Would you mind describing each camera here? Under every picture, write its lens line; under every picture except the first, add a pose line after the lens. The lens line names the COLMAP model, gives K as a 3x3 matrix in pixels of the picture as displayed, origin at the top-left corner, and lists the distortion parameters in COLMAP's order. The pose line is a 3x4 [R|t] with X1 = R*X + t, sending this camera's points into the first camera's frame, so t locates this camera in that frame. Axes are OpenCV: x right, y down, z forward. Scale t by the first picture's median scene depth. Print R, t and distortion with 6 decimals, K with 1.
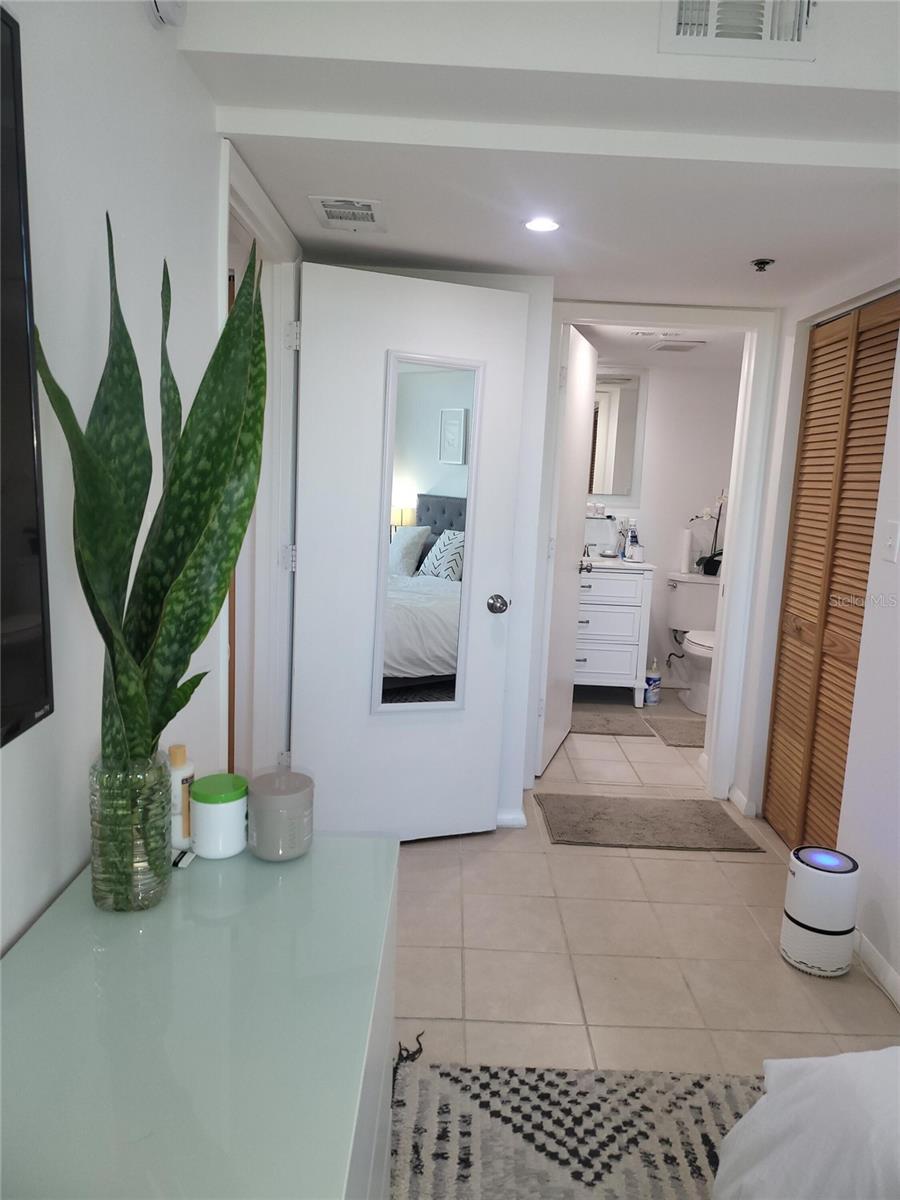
lens RADIAL K [[833.1, 0, 449.9], [0, 833.1, 602.4], [0, 0, 1]] dist [-0.004736, -0.000400]
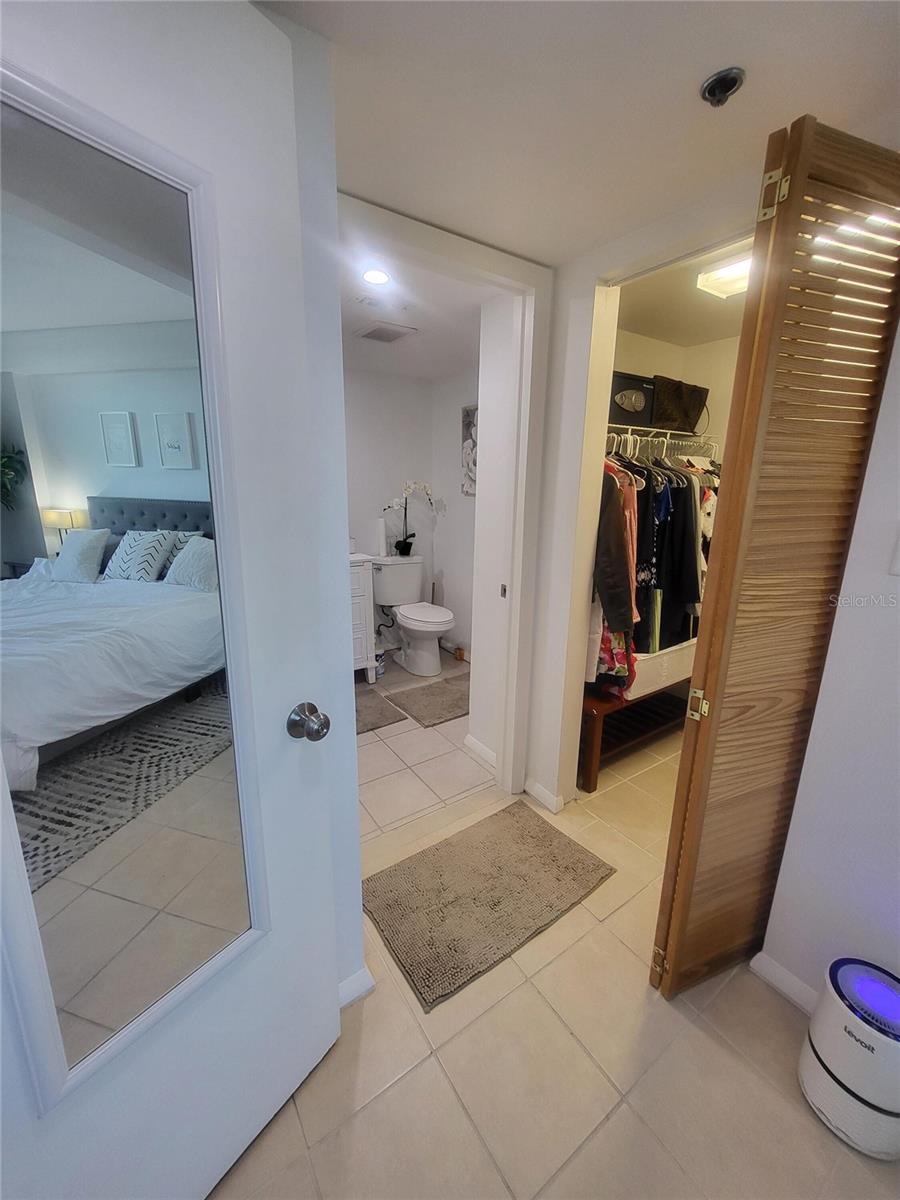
lens RADIAL K [[470.8, 0, 461.5], [0, 470.8, 598.1], [0, 0, 1]] dist [-0.001229, 0.000076]
pose [[0.816073, -0.157652, 0.556031, -0.007666], [0.100785, 0.986155, 0.131685, -0.053736], [-0.569093, -0.051425, 0.820664, 0.393246]]
